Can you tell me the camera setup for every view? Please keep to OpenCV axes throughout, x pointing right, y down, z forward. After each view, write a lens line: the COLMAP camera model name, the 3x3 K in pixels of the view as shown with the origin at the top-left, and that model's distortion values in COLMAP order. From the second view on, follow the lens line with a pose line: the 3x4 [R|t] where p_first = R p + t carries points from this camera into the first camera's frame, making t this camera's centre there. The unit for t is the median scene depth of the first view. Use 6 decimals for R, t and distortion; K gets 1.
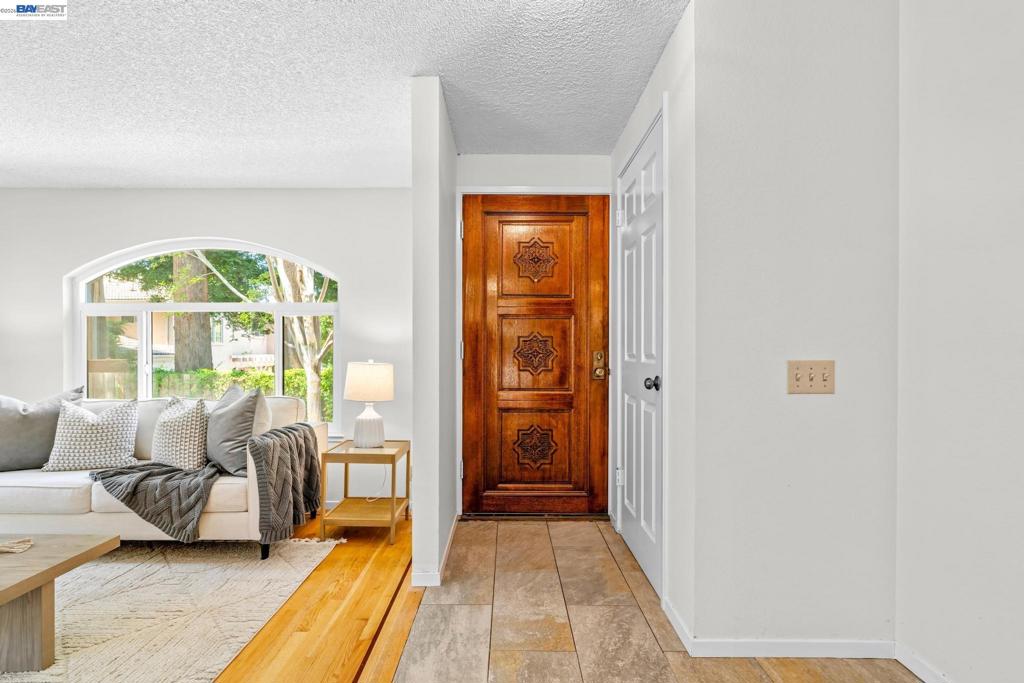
lens RADIAL K [[467.1, 0, 511.9], [0, 467.1, 355.5], [0, 0, 1]] dist [-0.000054, 0.001137]
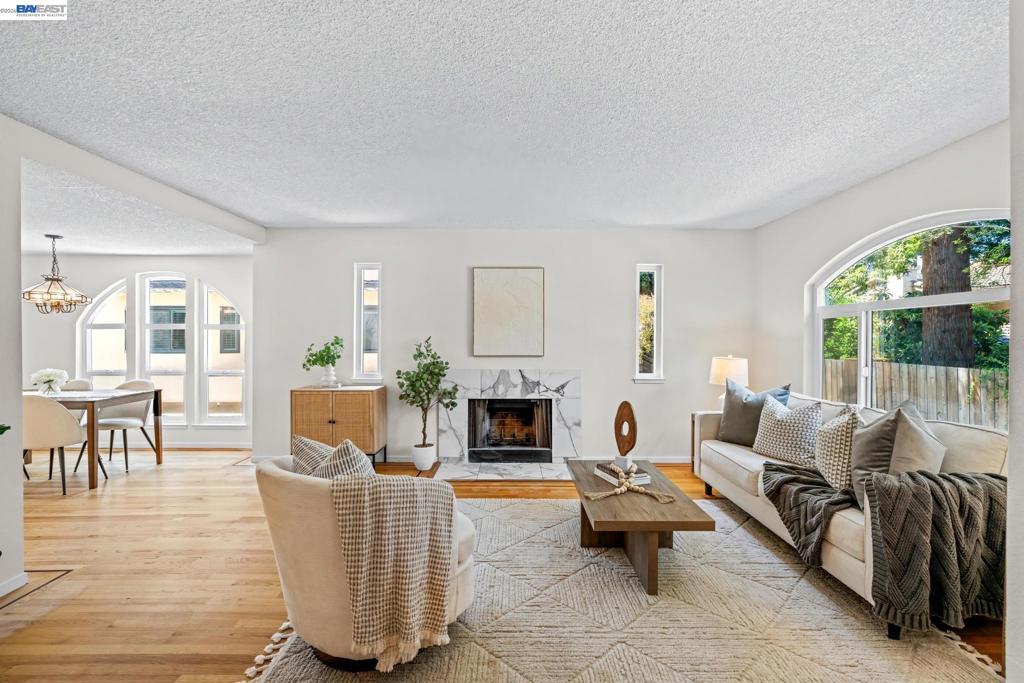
lens RADIAL K [[467.1, 0, 512.2], [0, 467.1, 342.5], [0, 0, 1]] dist [-0.000054, 0.001137]
pose [[0.009111, 0.010356, -0.999905, 0.213000], [-0.015765, 0.999824, 0.010212, -0.039450], [0.999834, 0.015670, 0.009273, 0.371349]]
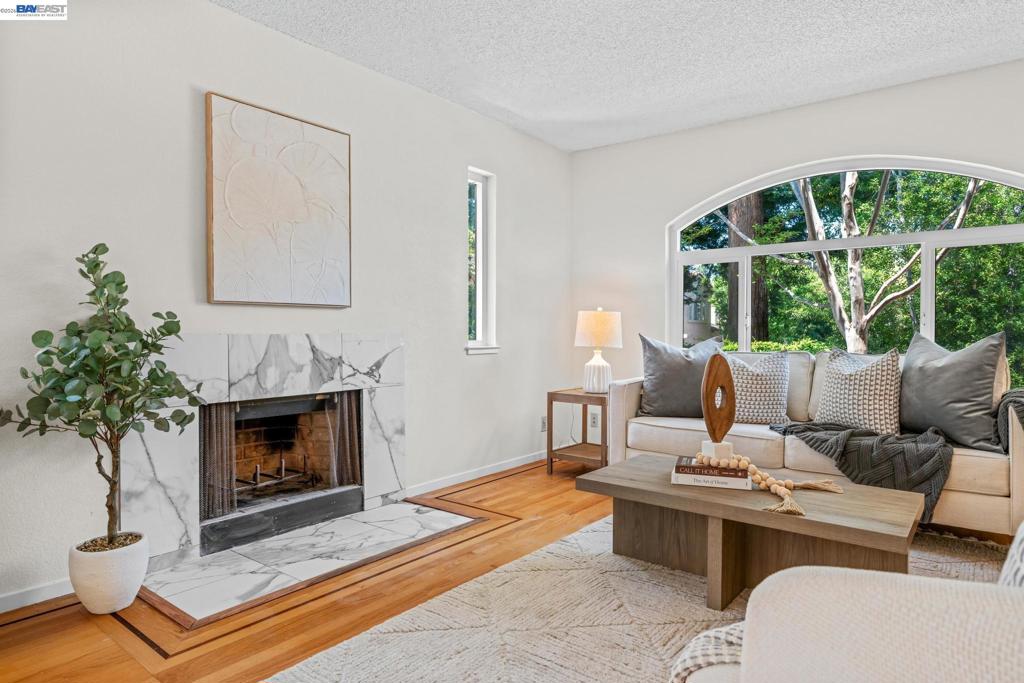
lens RADIAL K [[611.7, 0, 514.3], [0, 611.7, 338.9], [0, 0, 1]] dist [-0.004137, 0.003952]
pose [[0.790946, 0.009175, -0.611817, -0.573344], [-0.008691, 0.999955, 0.003760, 0.082844], [0.611824, 0.002344, 0.790990, -0.238425]]
